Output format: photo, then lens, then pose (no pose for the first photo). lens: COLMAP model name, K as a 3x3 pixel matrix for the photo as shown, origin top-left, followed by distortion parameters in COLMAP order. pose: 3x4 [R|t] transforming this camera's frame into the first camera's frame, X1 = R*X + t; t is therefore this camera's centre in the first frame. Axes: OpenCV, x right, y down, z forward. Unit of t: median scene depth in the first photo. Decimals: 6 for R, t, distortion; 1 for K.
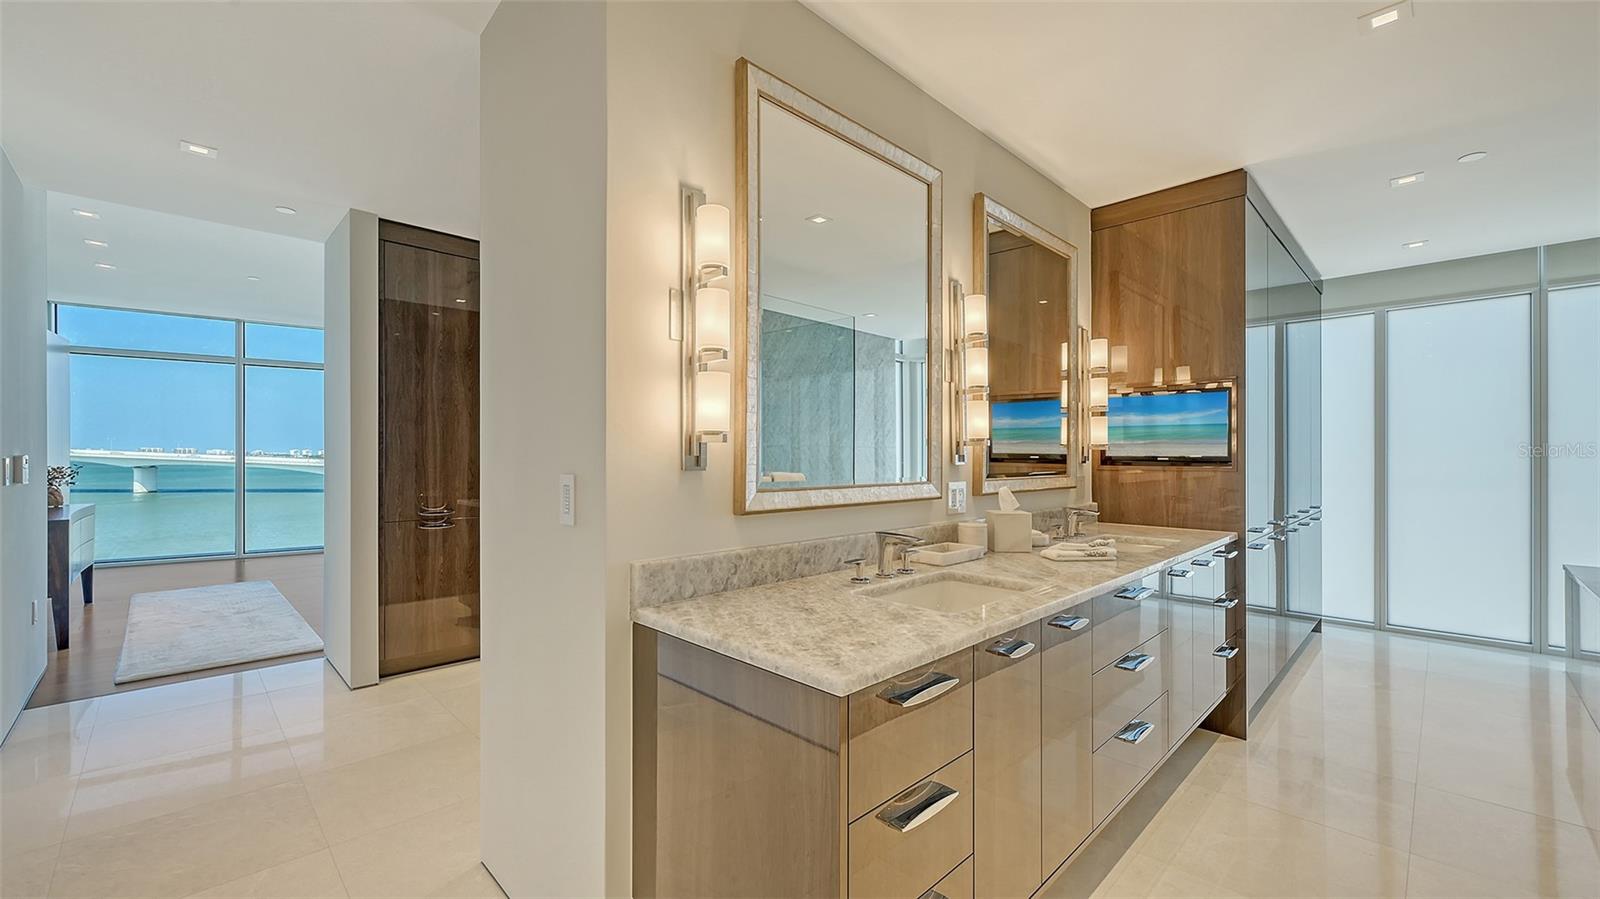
lens RADIAL K [[641.3, 0, 804.3], [0, 641.3, 452.6], [0, 0, 1]] dist [0.004152, 0.000323]
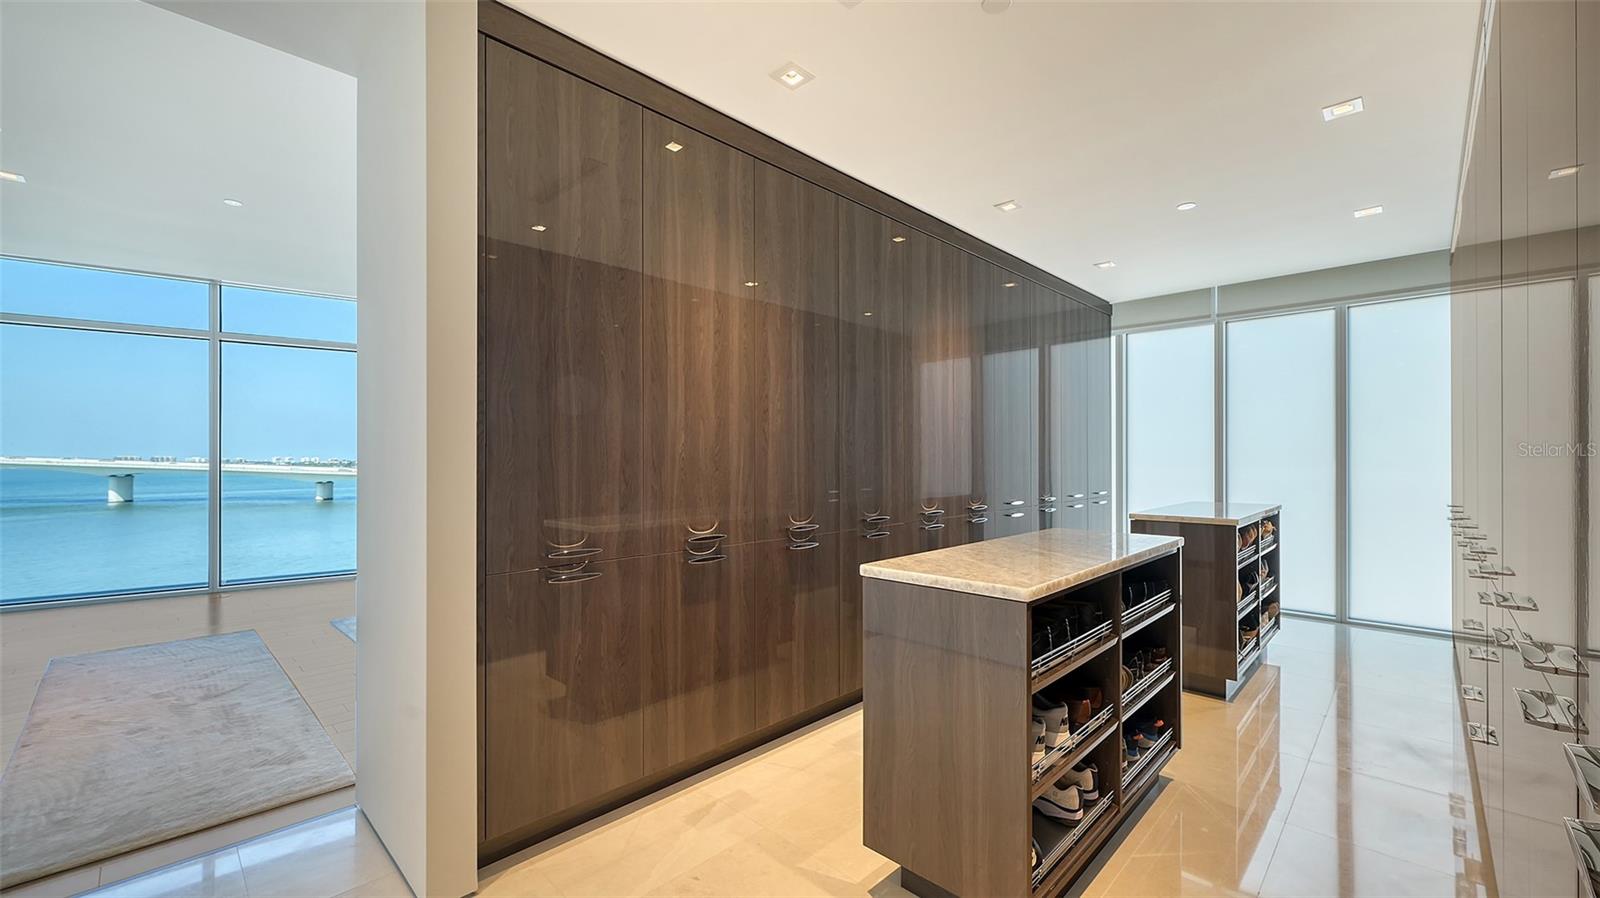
lens RADIAL K [[641.3, 0, 803.4], [0, 641.3, 450.3], [0, 0, 1]] dist [0.004152, 0.000323]
pose [[0.999849, -0.005186, 0.016588, -0.189145], [0.005365, 0.999928, -0.010752, 0.006817], [-0.016531, 0.010840, 0.999805, 0.222108]]
